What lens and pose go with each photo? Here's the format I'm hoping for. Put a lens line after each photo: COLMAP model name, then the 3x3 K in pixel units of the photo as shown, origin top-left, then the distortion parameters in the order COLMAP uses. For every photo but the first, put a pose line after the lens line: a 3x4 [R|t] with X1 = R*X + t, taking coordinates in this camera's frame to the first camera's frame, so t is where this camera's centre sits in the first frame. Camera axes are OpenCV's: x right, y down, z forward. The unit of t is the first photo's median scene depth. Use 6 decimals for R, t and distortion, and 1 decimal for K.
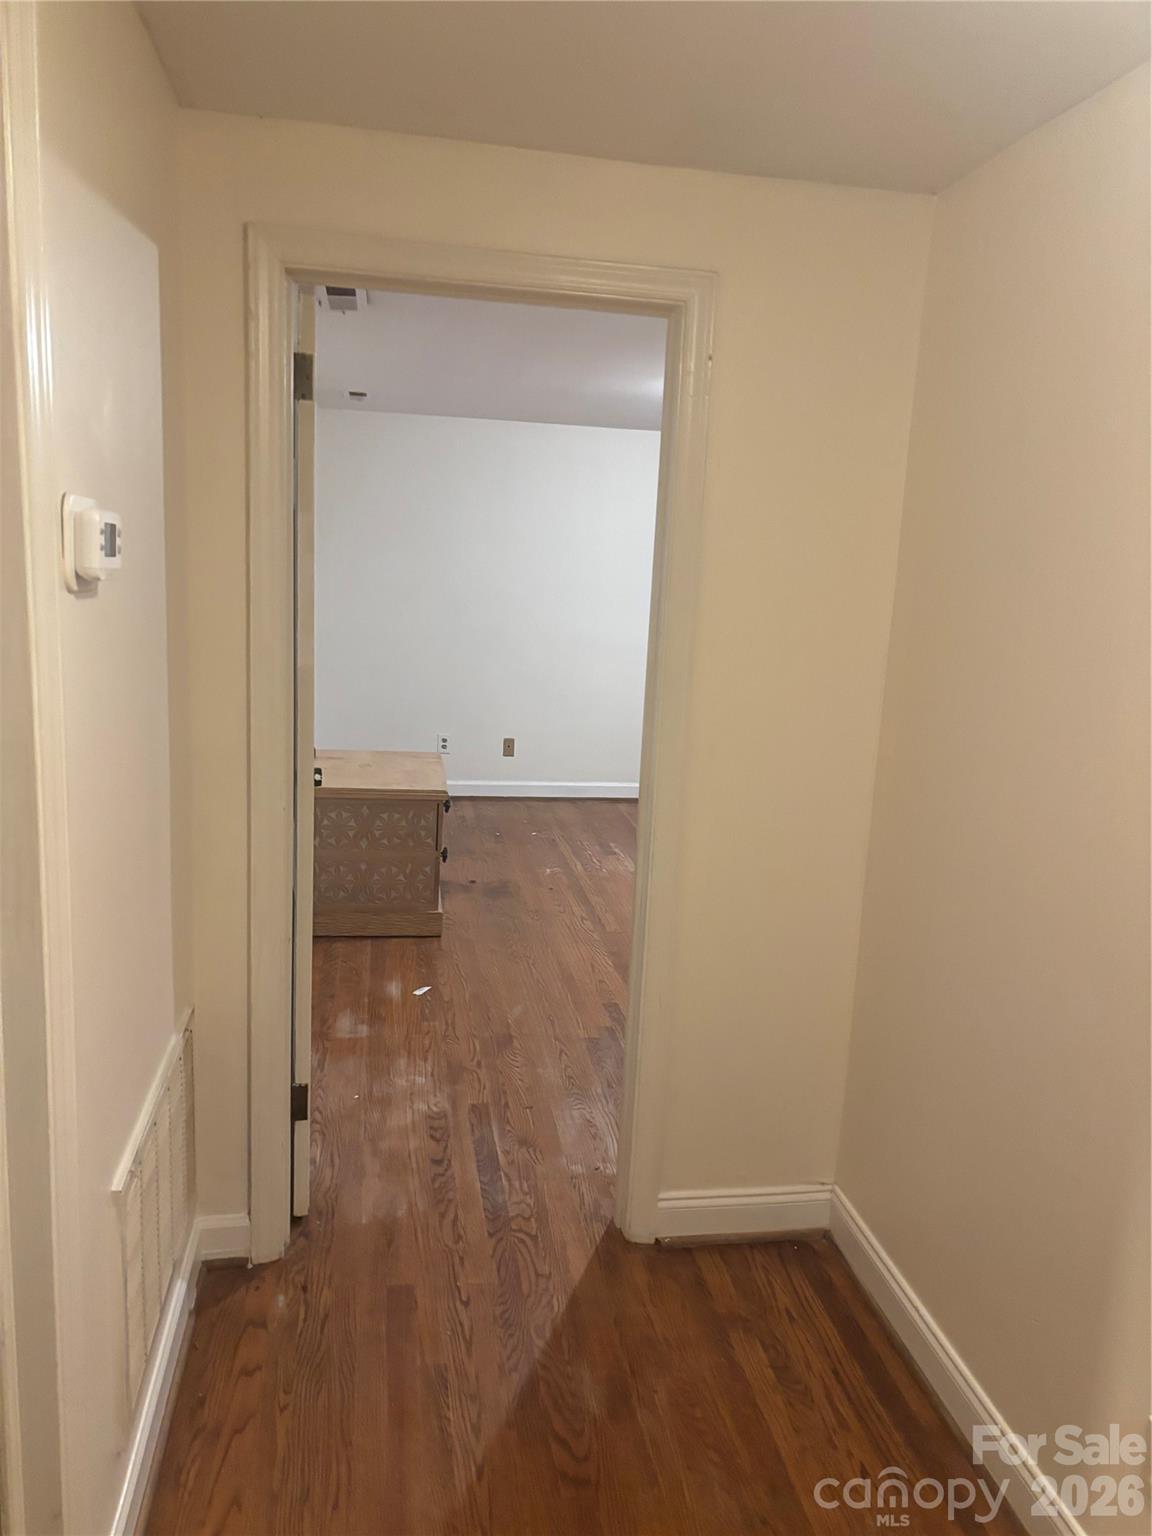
lens RADIAL K [[1160.3, 0, 577.7], [0, 1160.3, 769.2], [0, 0, 1]] dist [-0.008997, -0.001803]
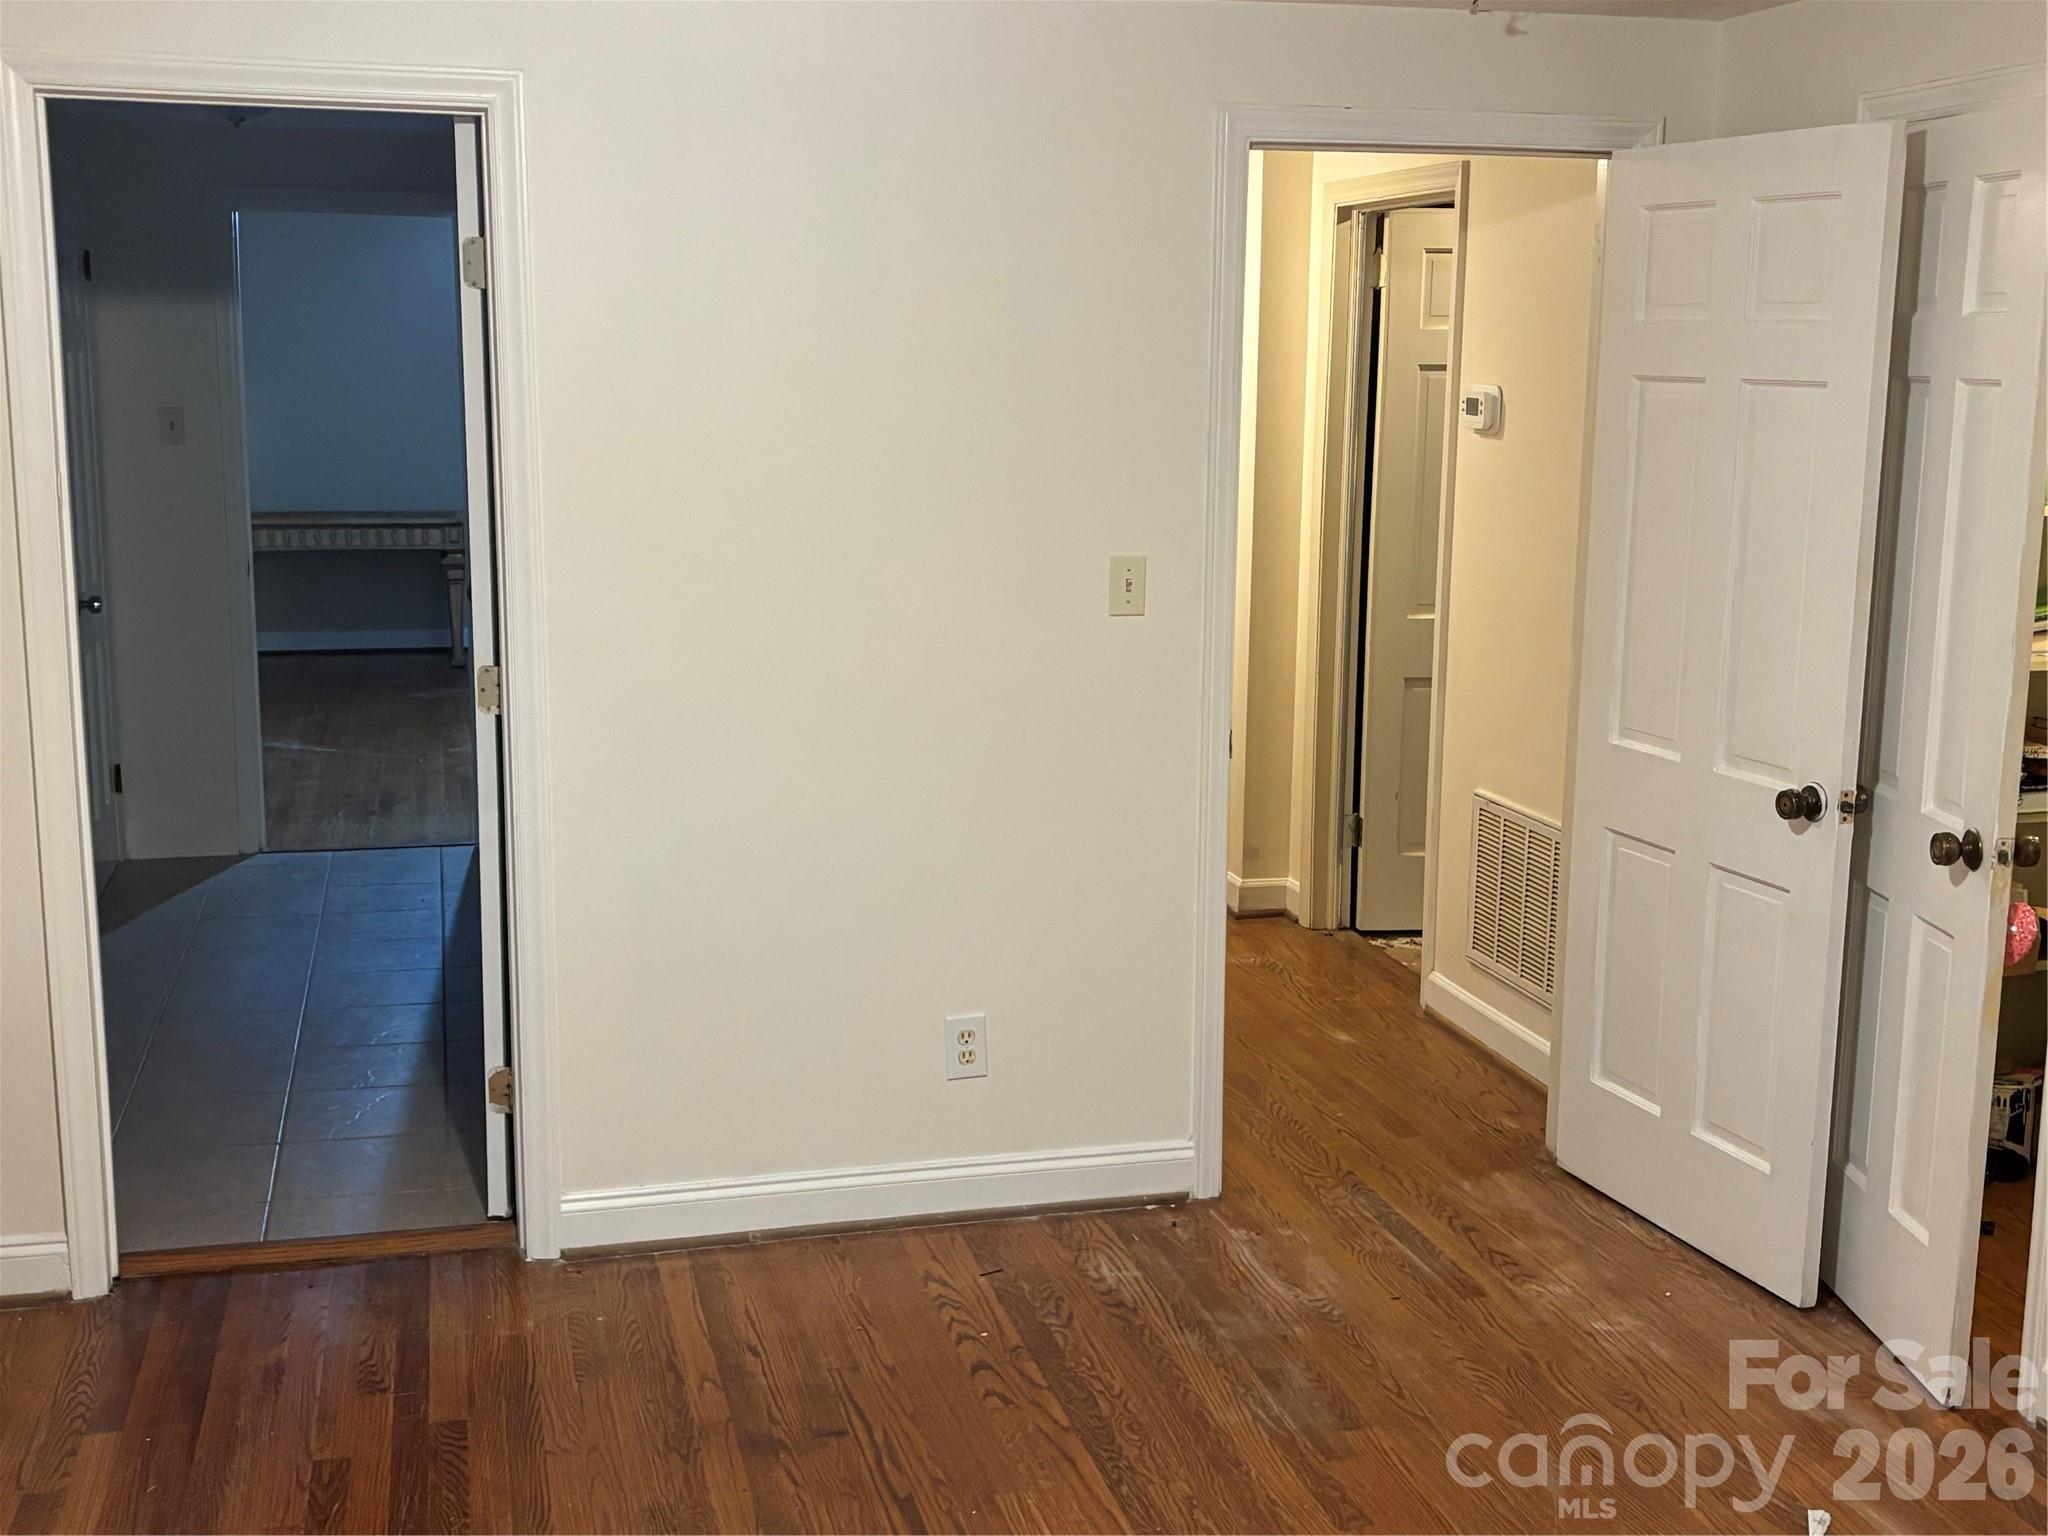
lens RADIAL K [[2306.1, 0, 1029.2], [0, 2306.1, 767.2], [0, 0, 1]] dist [0.195064, 0.000000]
pose [[-0.994260, -0.048487, -0.095371, 0.308945], [-0.079651, 0.930606, 0.357251, -0.440397], [0.071431, 0.362797, -0.929127, 2.191104]]
